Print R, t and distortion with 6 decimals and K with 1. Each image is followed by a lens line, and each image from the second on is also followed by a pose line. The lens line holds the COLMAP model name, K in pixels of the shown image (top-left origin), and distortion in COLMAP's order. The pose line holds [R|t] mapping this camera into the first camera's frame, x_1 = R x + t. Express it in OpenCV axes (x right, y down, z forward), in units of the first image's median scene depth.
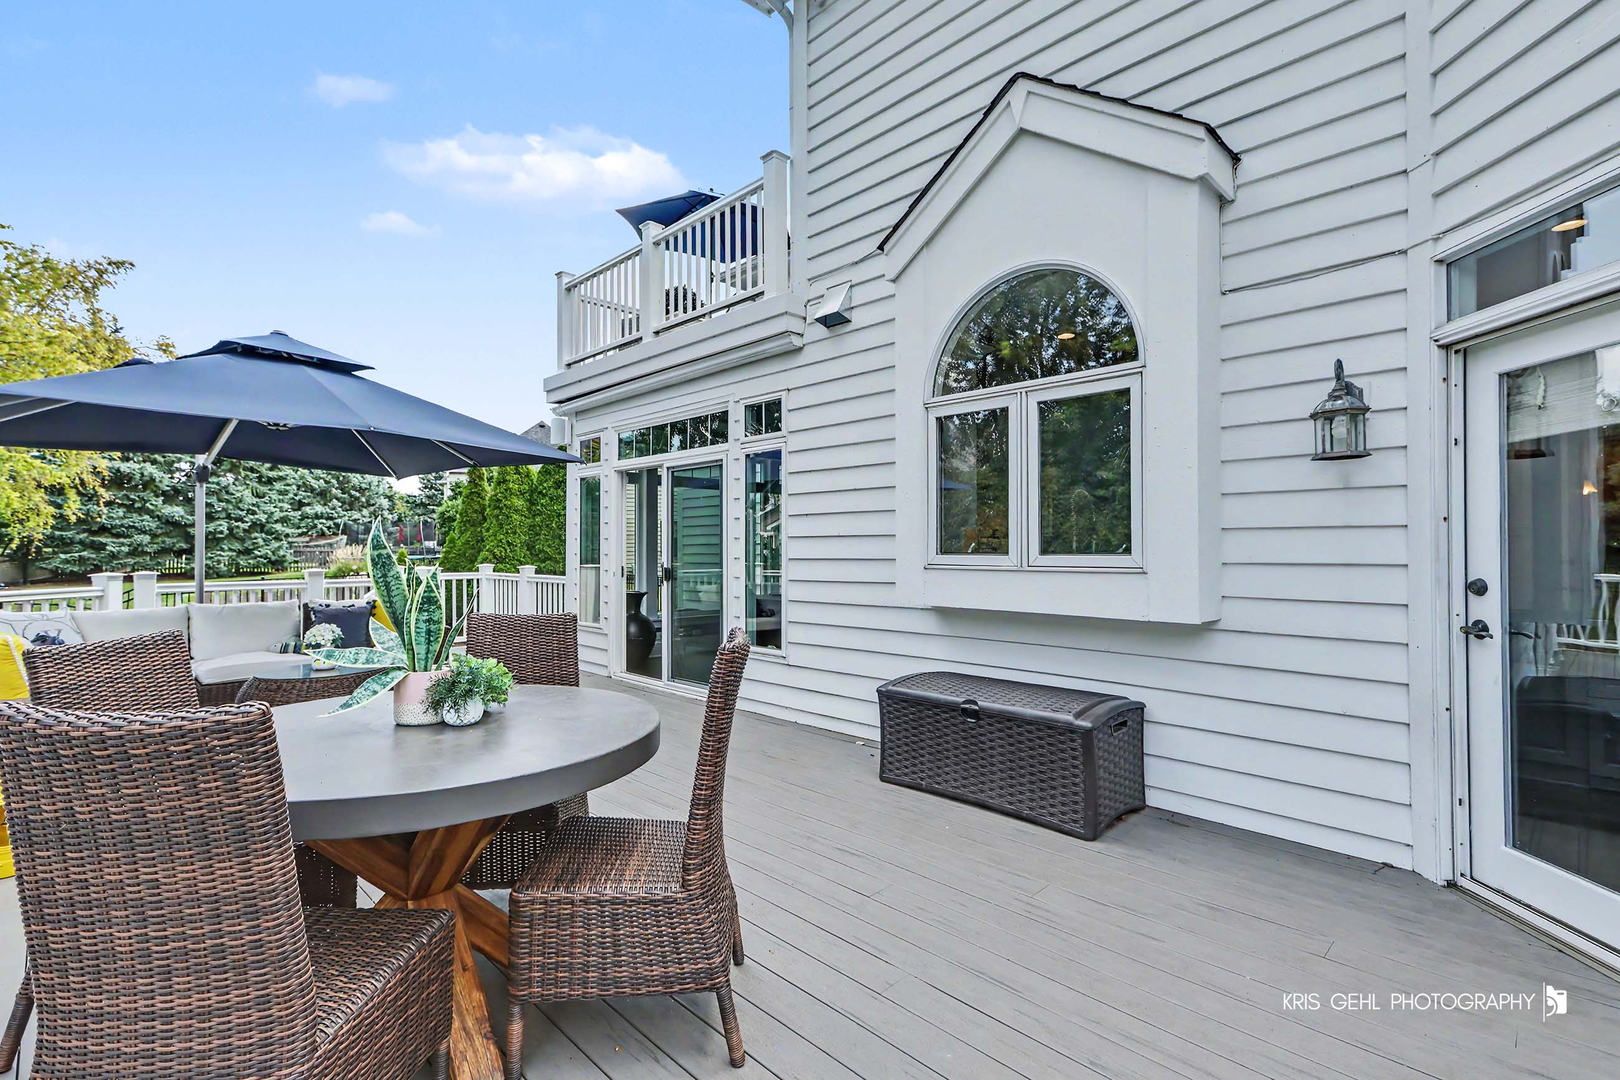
lens RADIAL K [[759.9, 0, 813.7], [0, 759.9, 543.9], [0, 0, 1]] dist [0.025445, 0.000537]
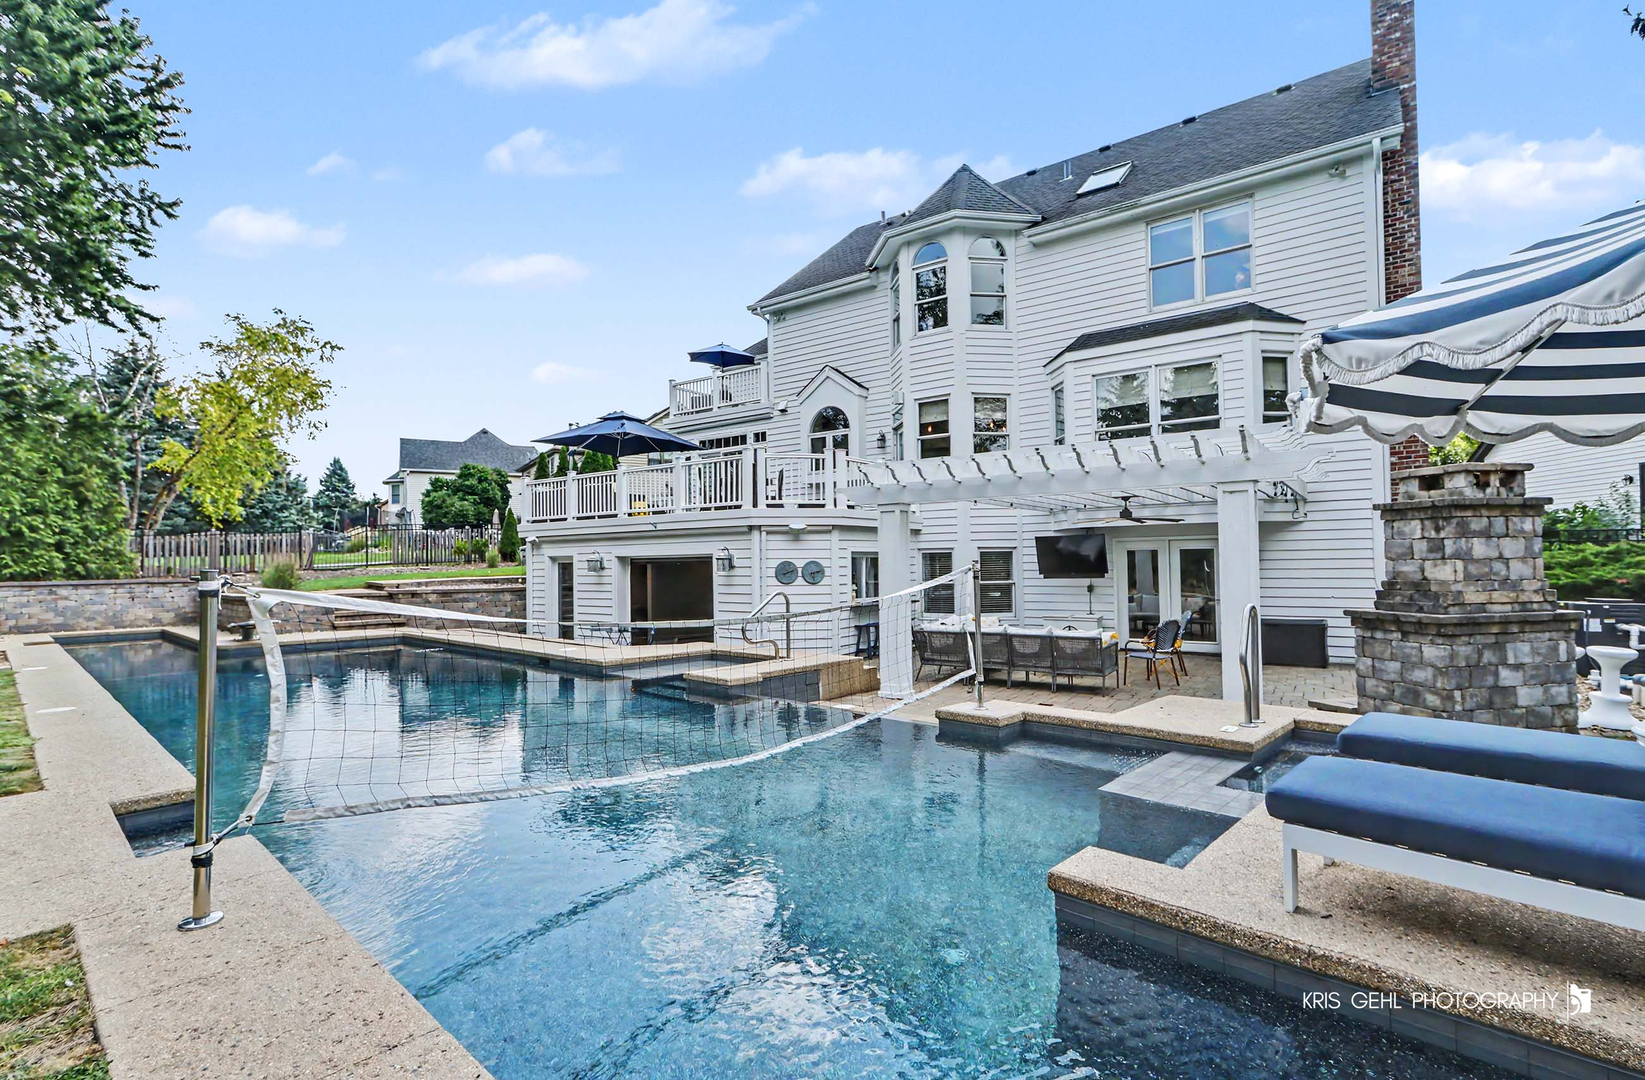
lens RADIAL K [[771.6, 0, 818.4], [0, 771.6, 539.3], [0, 0, 1]] dist [0.025445, 0.000537]
pose [[0.990910, -0.004020, 0.134469, -0.301948], [0.006584, 0.999805, -0.018626, 0.383383], [-0.134368, 0.019342, 0.990743, -2.631647]]
